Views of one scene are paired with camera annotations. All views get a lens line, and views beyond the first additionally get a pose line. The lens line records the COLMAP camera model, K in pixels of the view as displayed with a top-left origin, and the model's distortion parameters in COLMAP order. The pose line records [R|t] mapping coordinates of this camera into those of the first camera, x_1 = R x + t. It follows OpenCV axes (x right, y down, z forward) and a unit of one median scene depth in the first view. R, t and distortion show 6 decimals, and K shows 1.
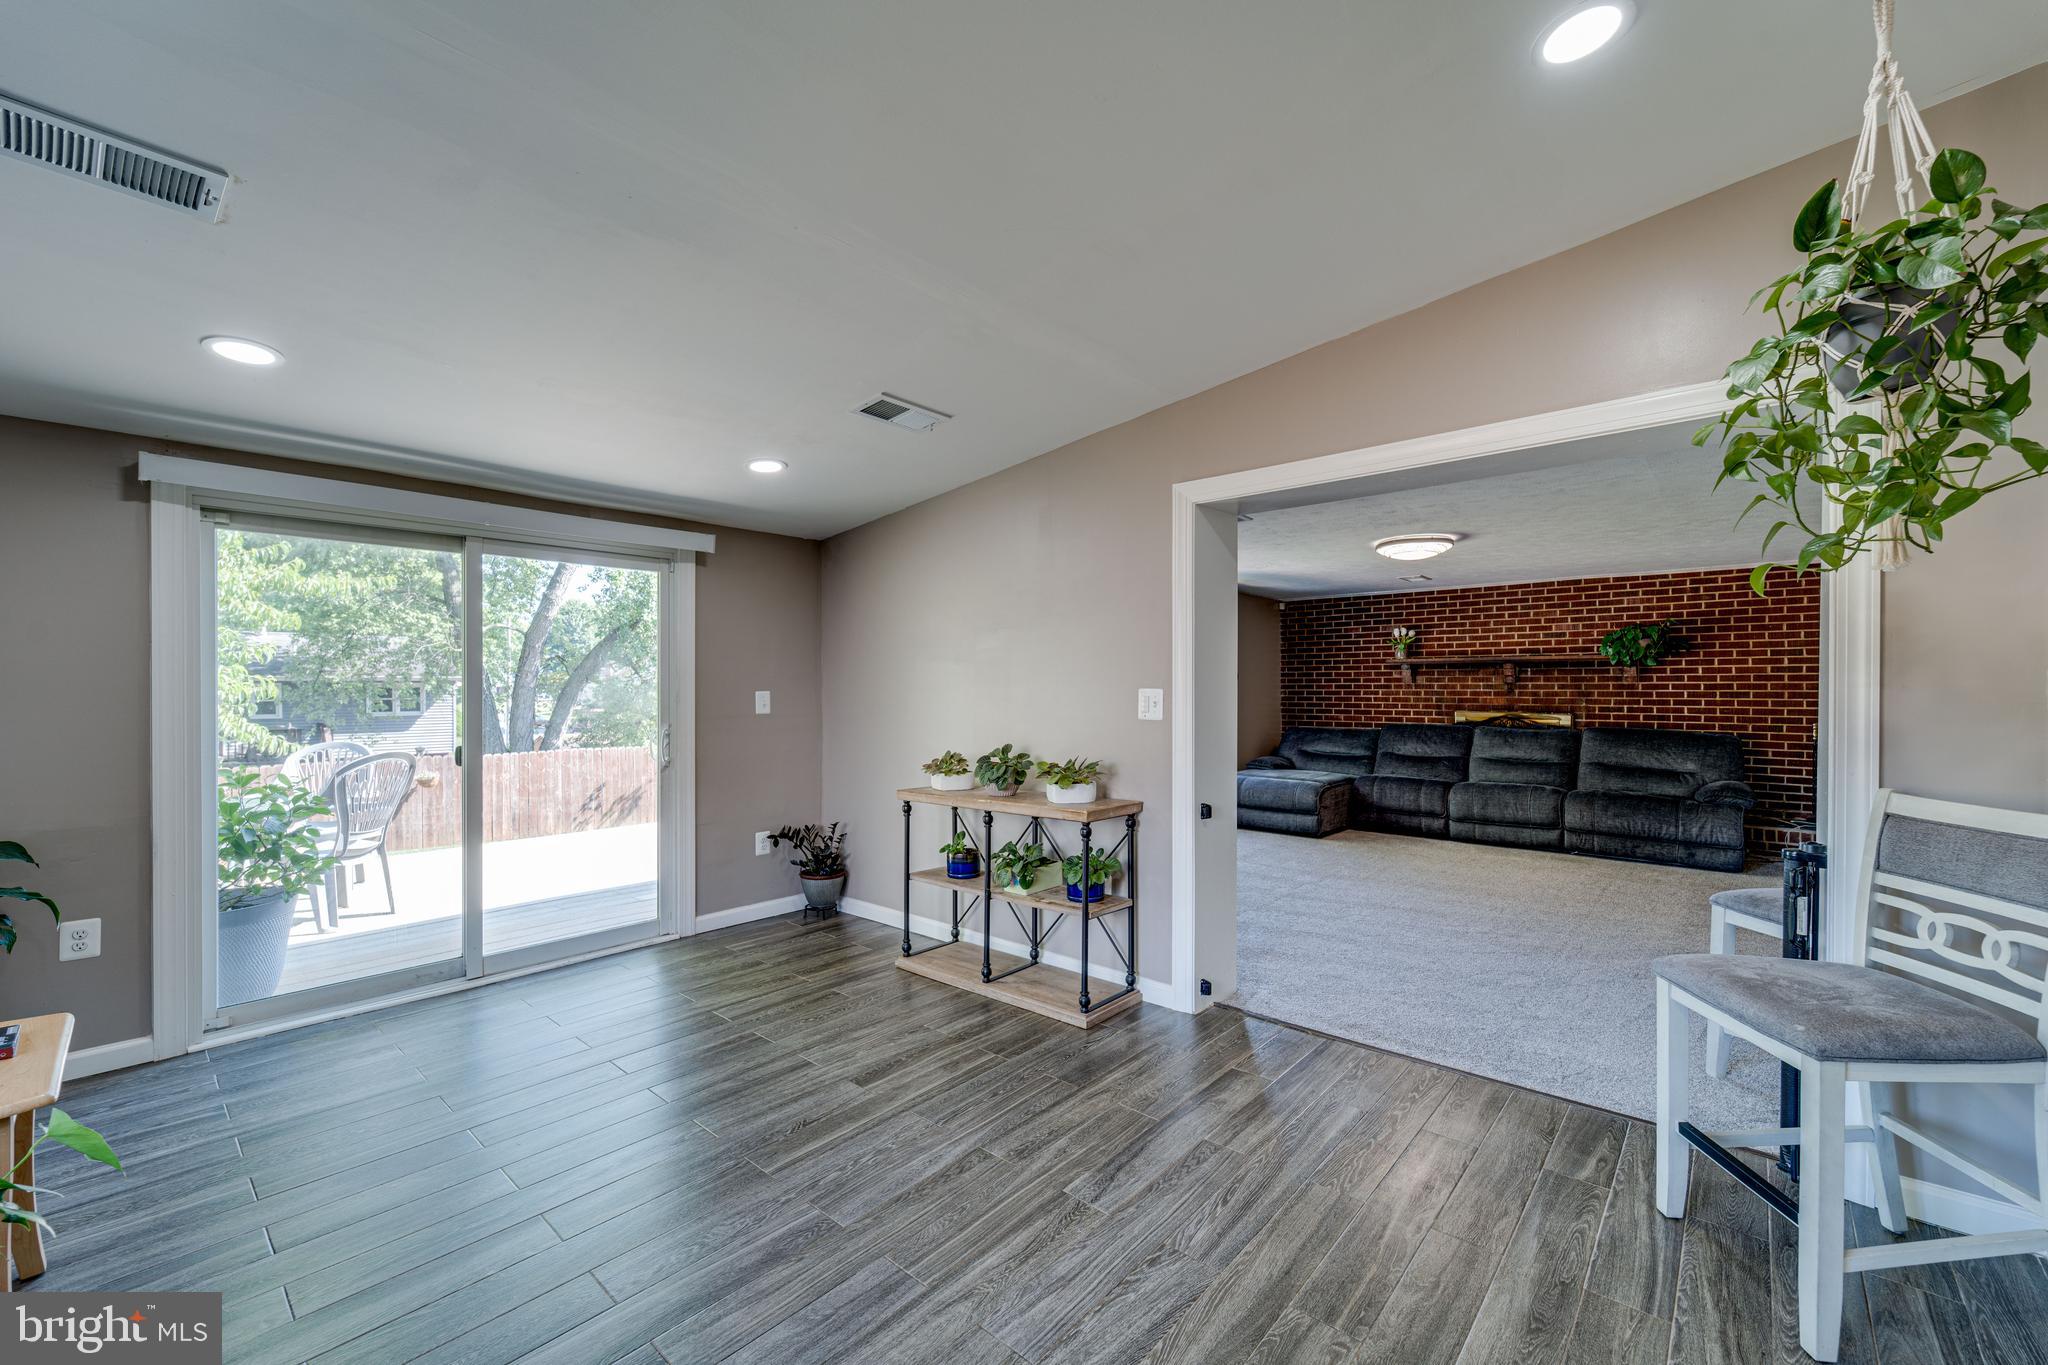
lens RADIAL K [[821.8, 0, 1028.5], [0, 821.8, 688.1], [0, 0, 1]] dist [0.000138, 0.000087]
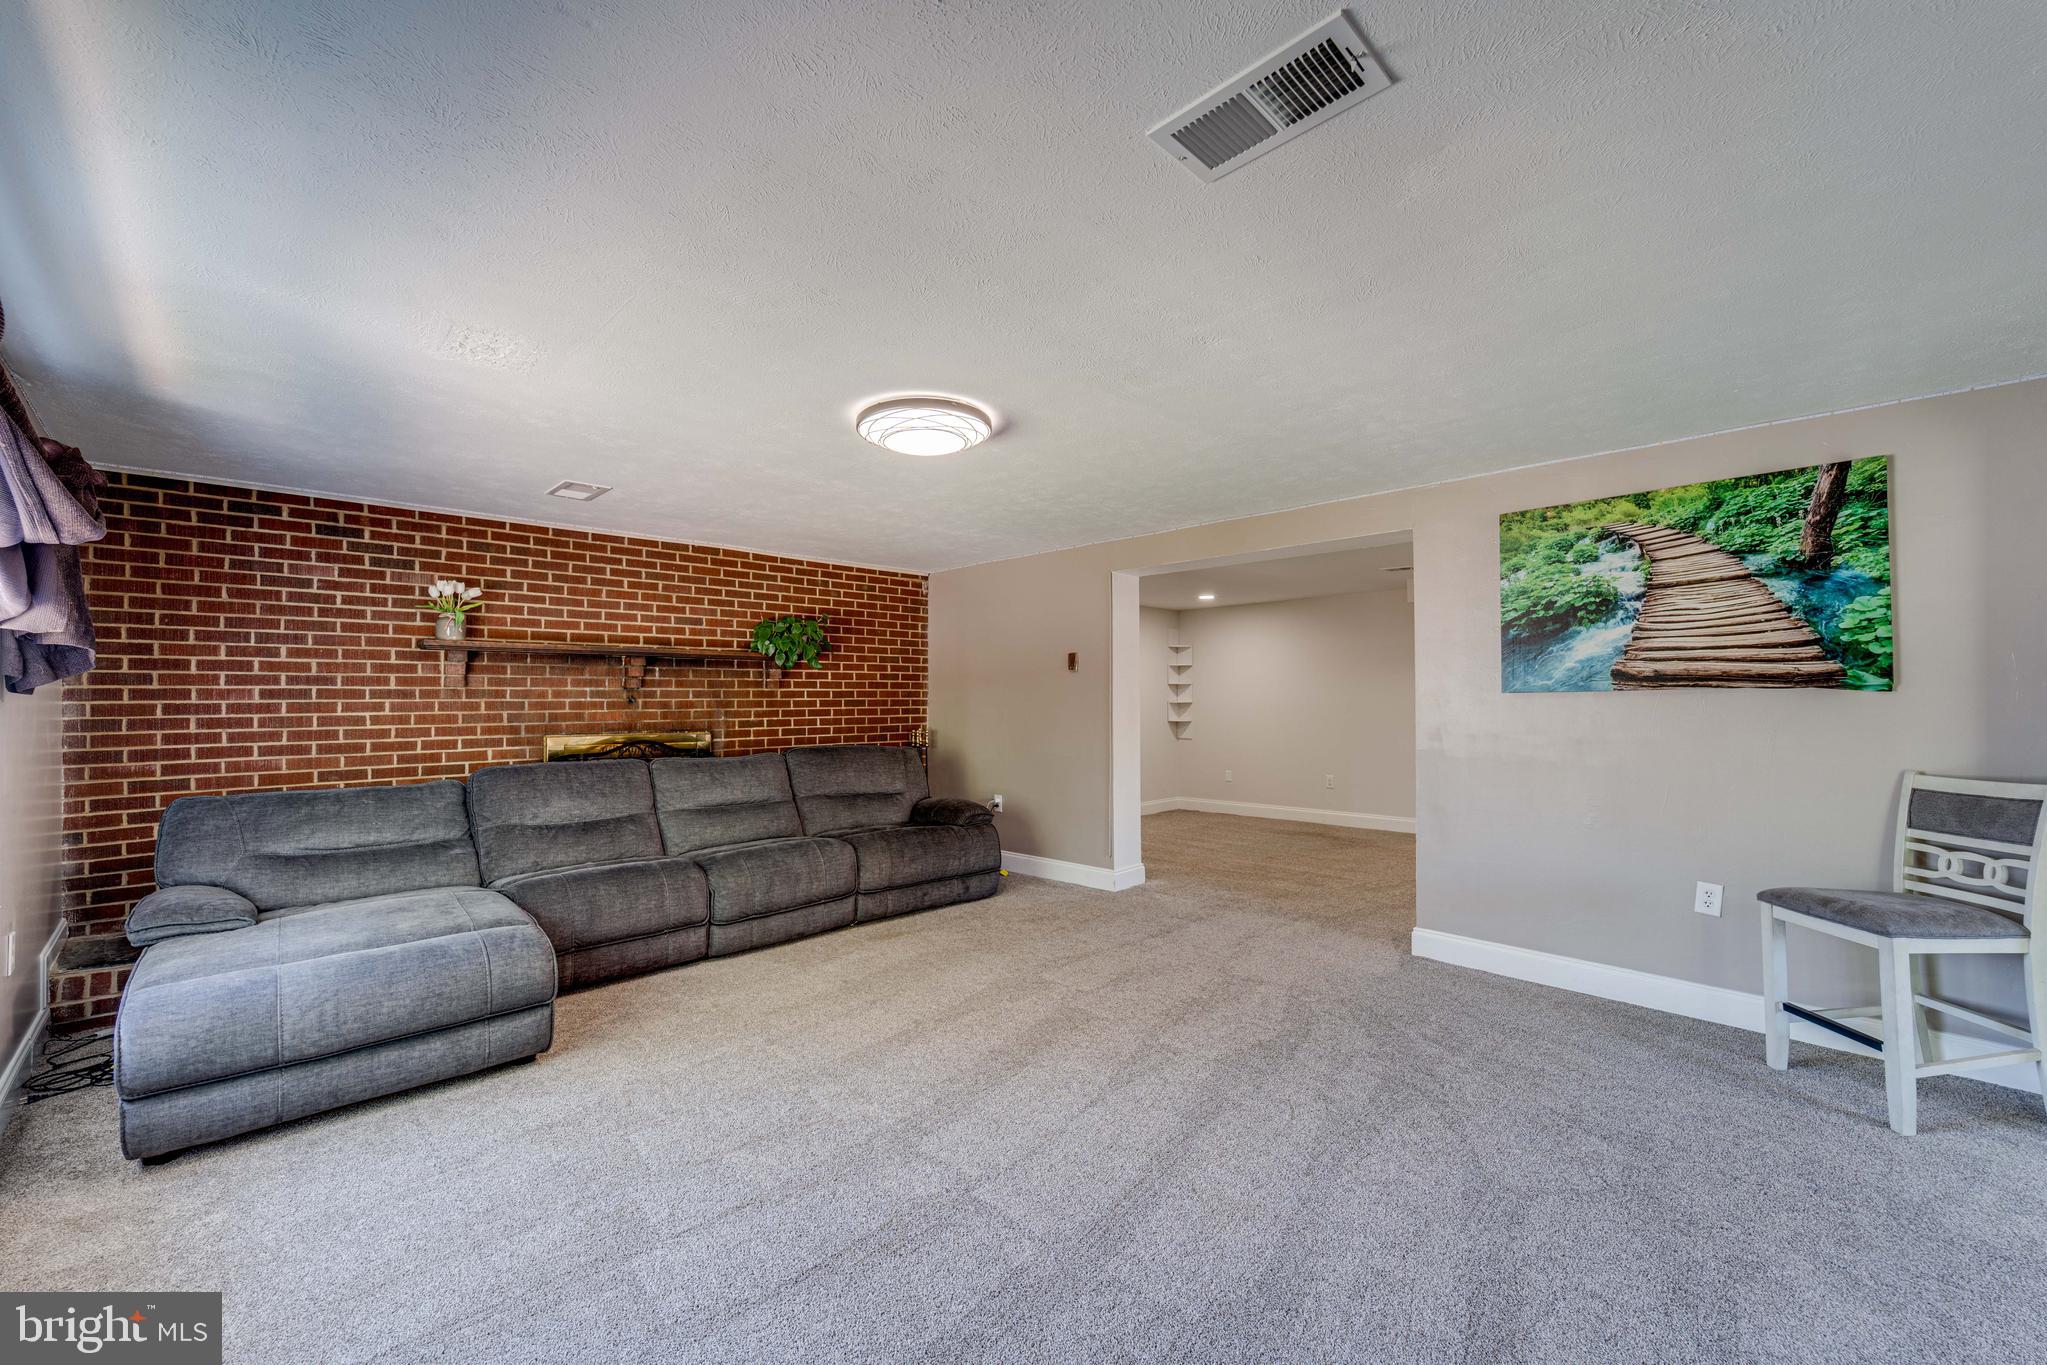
lens RADIAL K [[797.2, 0, 1023.5], [0, 797.2, 682.5], [0, 0, 1]] dist [-0.043712, -0.000107]
pose [[0.046833, 0.021816, 0.998664, -0.019601], [0.008618, 0.999715, -0.022243, 0.005475], [-0.998866, 0.009648, 0.046631, 0.647899]]
